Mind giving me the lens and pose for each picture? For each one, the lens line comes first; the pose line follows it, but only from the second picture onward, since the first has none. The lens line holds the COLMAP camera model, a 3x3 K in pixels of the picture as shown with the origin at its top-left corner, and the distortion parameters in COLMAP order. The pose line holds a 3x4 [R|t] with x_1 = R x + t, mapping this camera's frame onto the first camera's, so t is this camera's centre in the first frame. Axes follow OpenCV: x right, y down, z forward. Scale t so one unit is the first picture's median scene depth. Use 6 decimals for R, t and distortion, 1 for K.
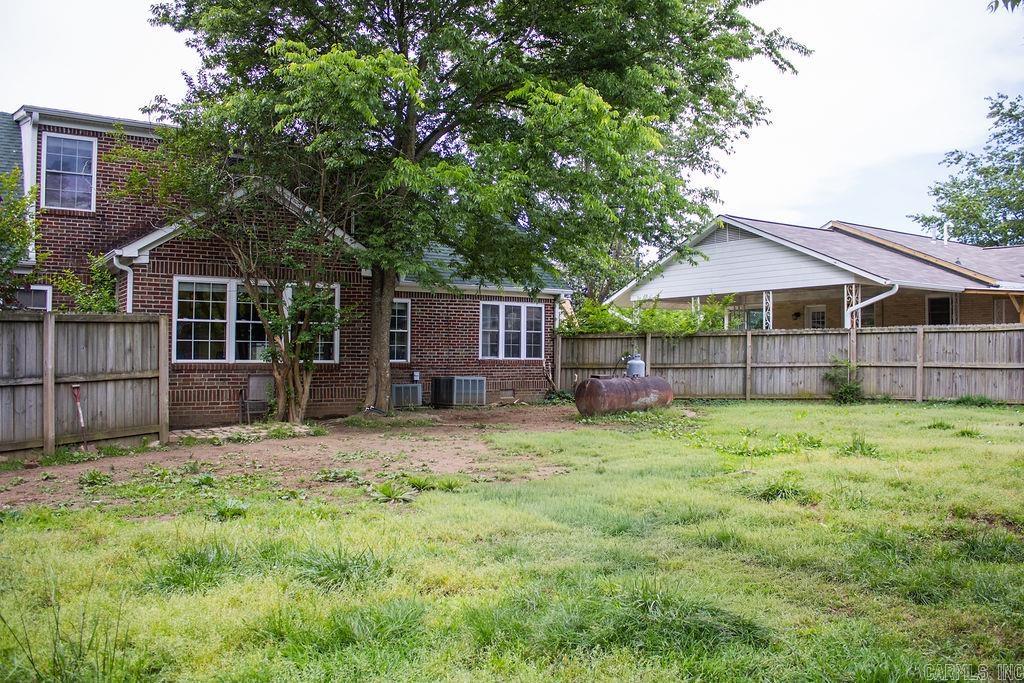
lens RADIAL K [[857.2, 0, 510.7], [0, 857.2, 344.8], [0, 0, 1]] dist [-0.151776, 0.106199]
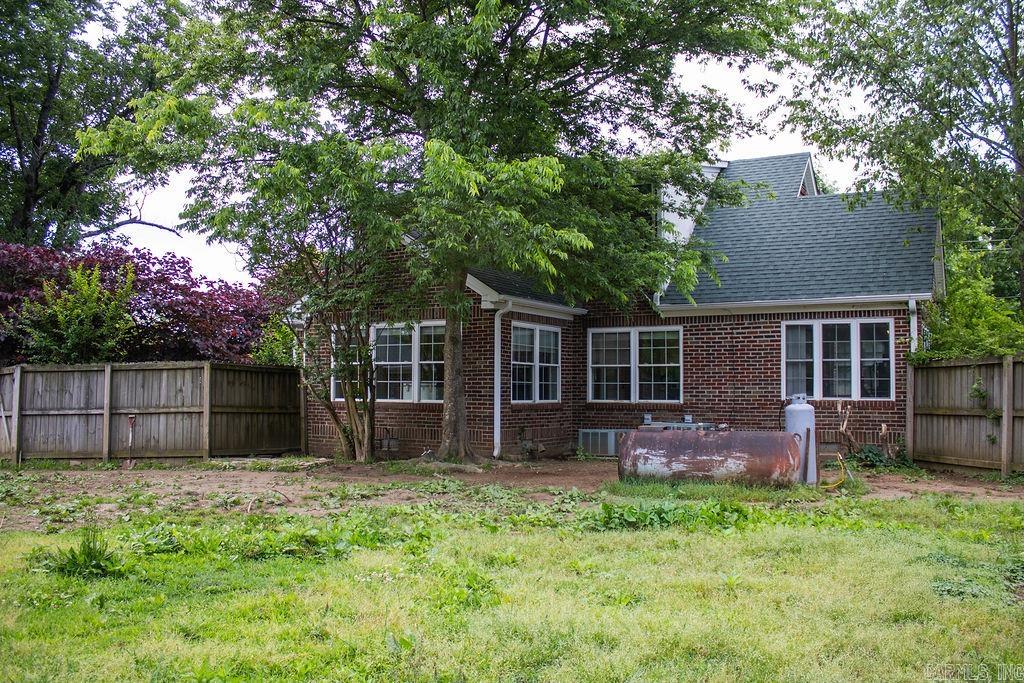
lens RADIAL K [[857.2, 0, 515.1], [0, 857.2, 340.2], [0, 0, 1]] dist [-0.151776, 0.106199]
pose [[0.465832, -0.053577, -0.883250, 0.900001], [0.010064, 0.998422, -0.055255, 0.005894], [0.884816, 0.016851, 0.465636, 0.824331]]
